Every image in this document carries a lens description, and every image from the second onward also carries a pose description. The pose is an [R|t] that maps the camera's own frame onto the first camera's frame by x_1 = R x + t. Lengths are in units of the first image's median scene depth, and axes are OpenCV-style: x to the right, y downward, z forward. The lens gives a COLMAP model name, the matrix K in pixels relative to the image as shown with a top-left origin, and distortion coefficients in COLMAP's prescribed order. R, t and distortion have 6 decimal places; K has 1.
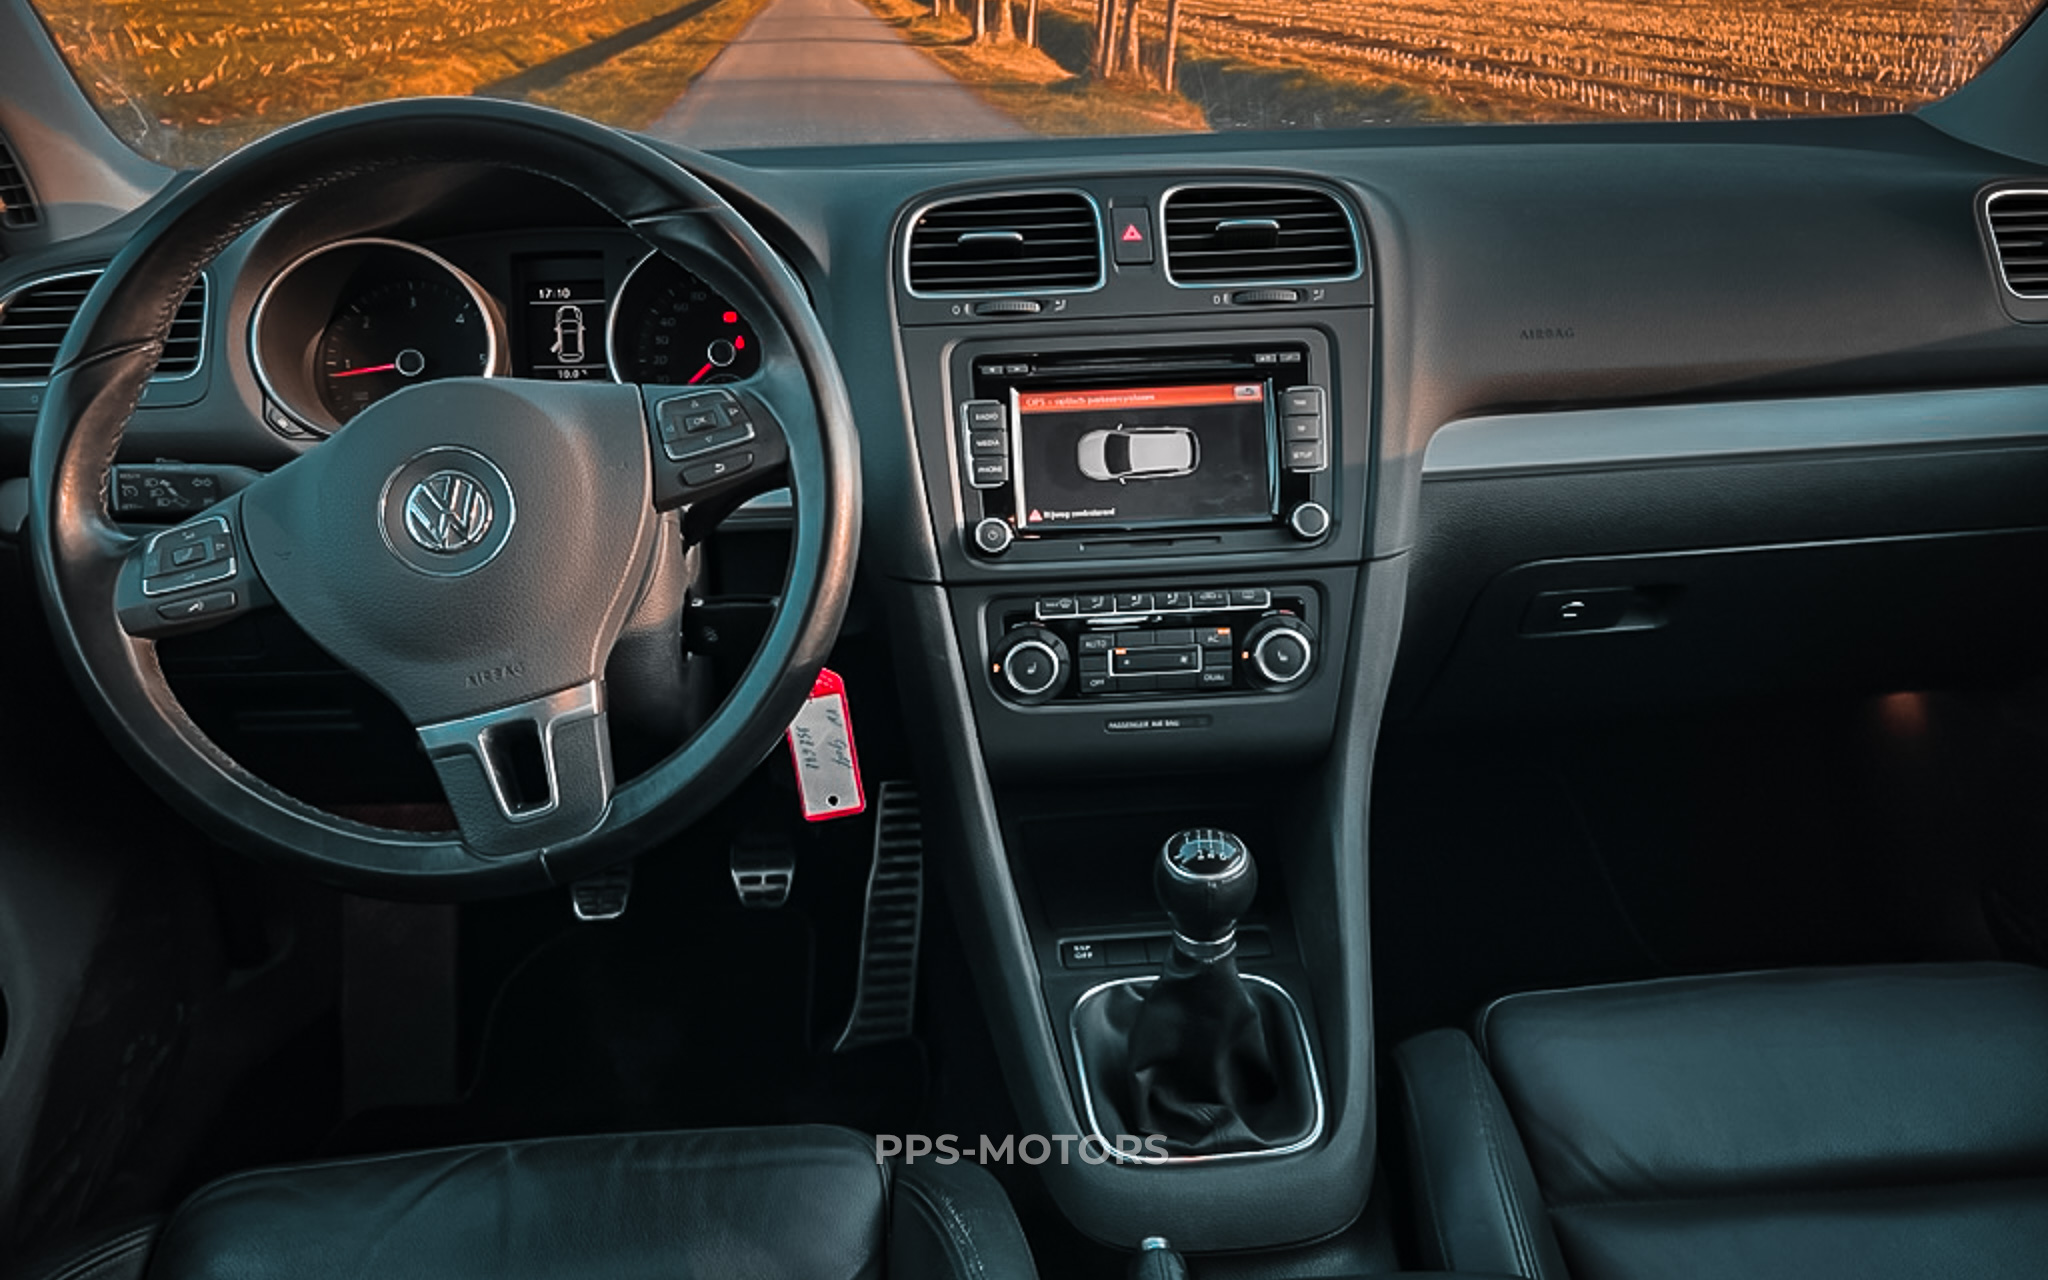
lens RADIAL K [[1699.7, 0, 1021.7], [0, 1699.7, 651.7], [0, 0, 1]] dist [0.039582, -0.058831]
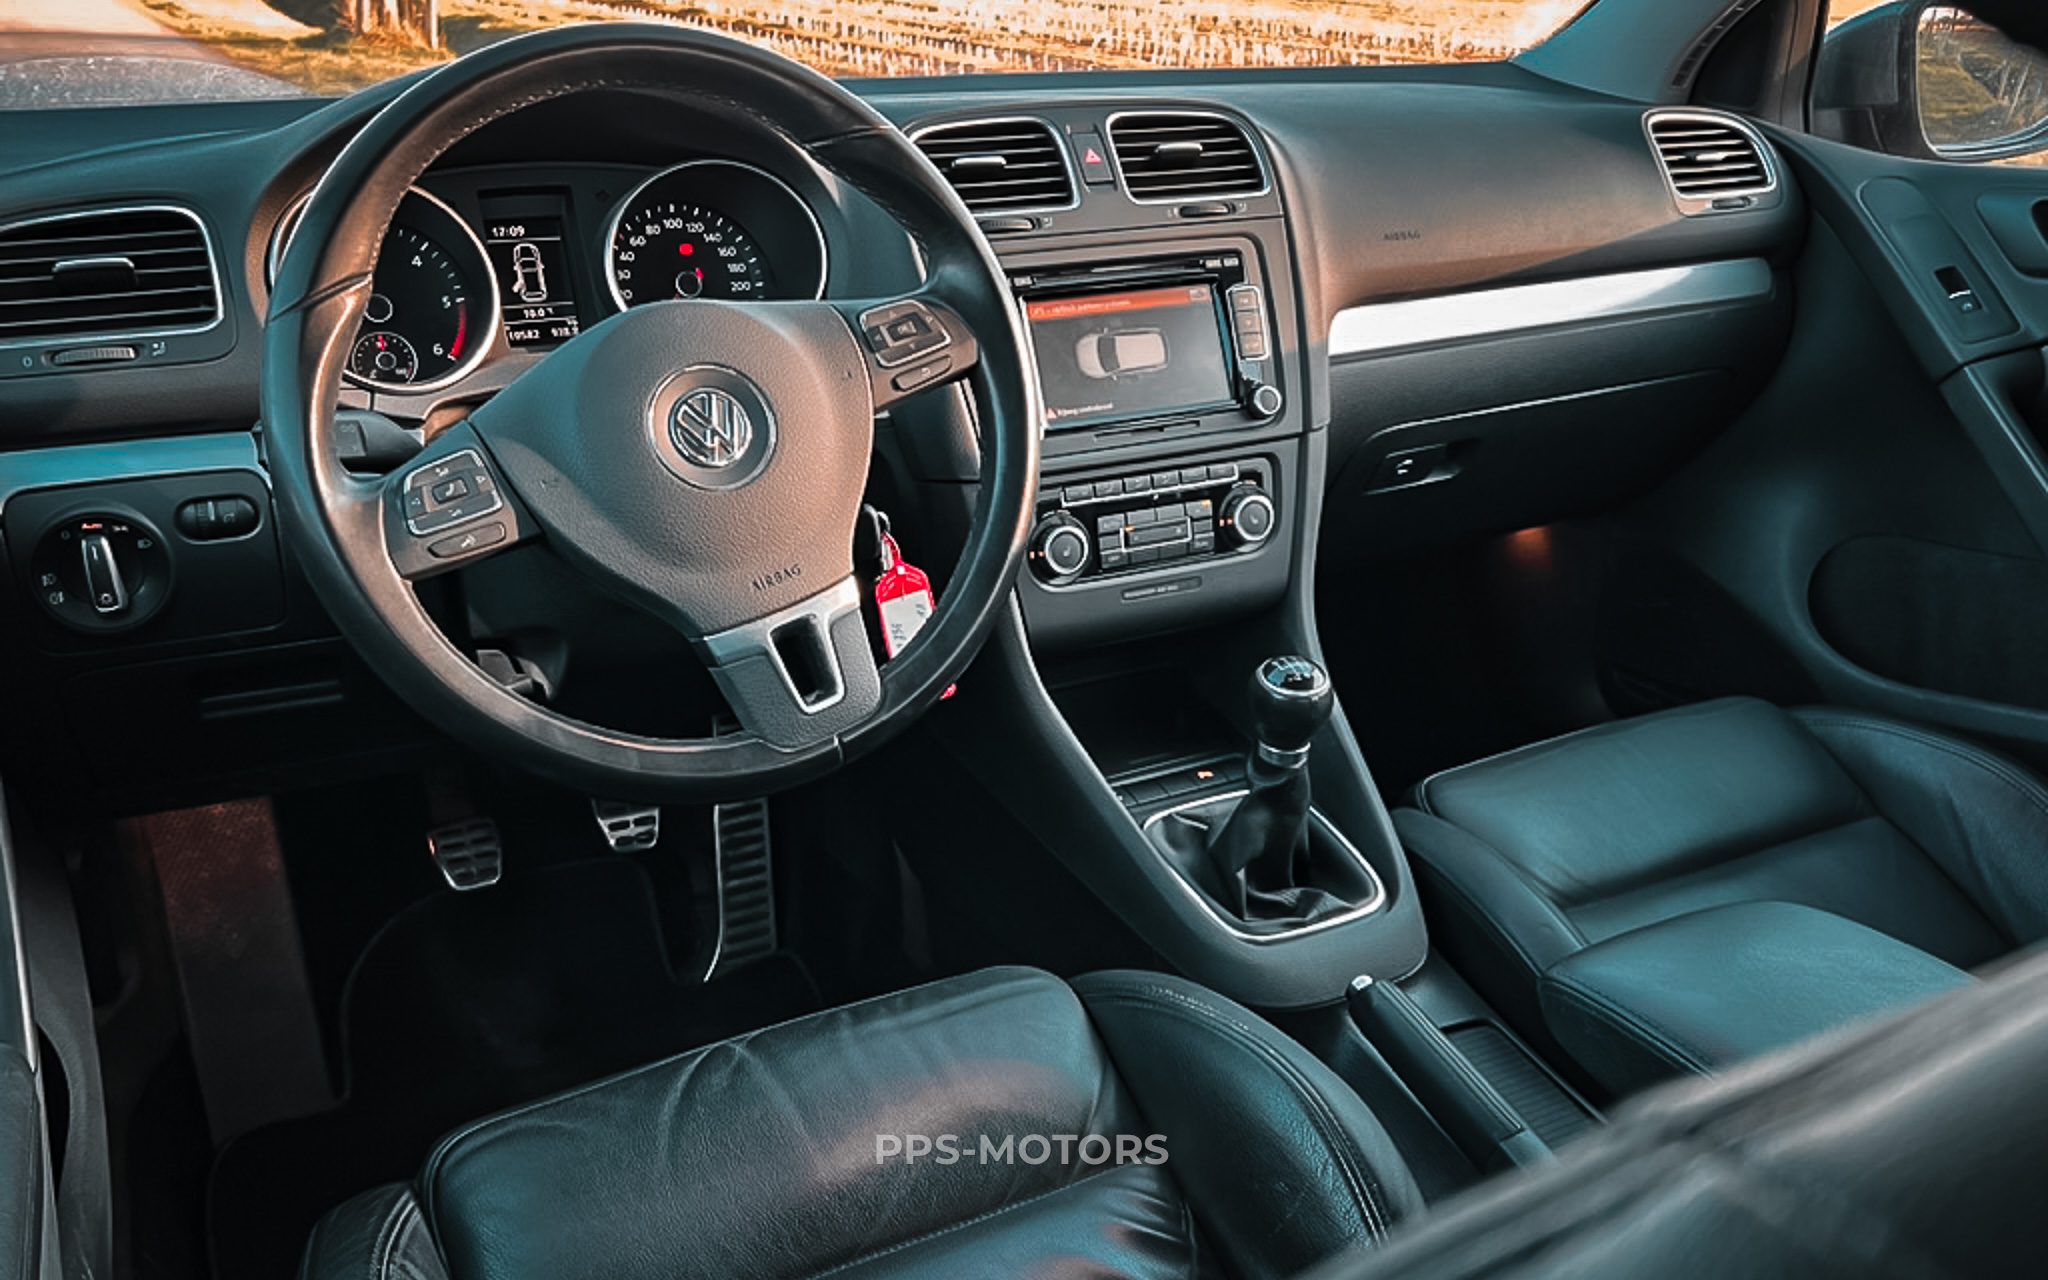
lens RADIAL K [[1699.7, 0, 989.8], [0, 1699.7, 702.5], [0, 0, 1]] dist [0.039582, -0.058831]
pose [[0.919063, -0.133754, 0.370721, -0.458684], [0.116494, 0.990814, 0.068679, 0.025750], [-0.376501, -0.019934, 0.926202, -0.022845]]
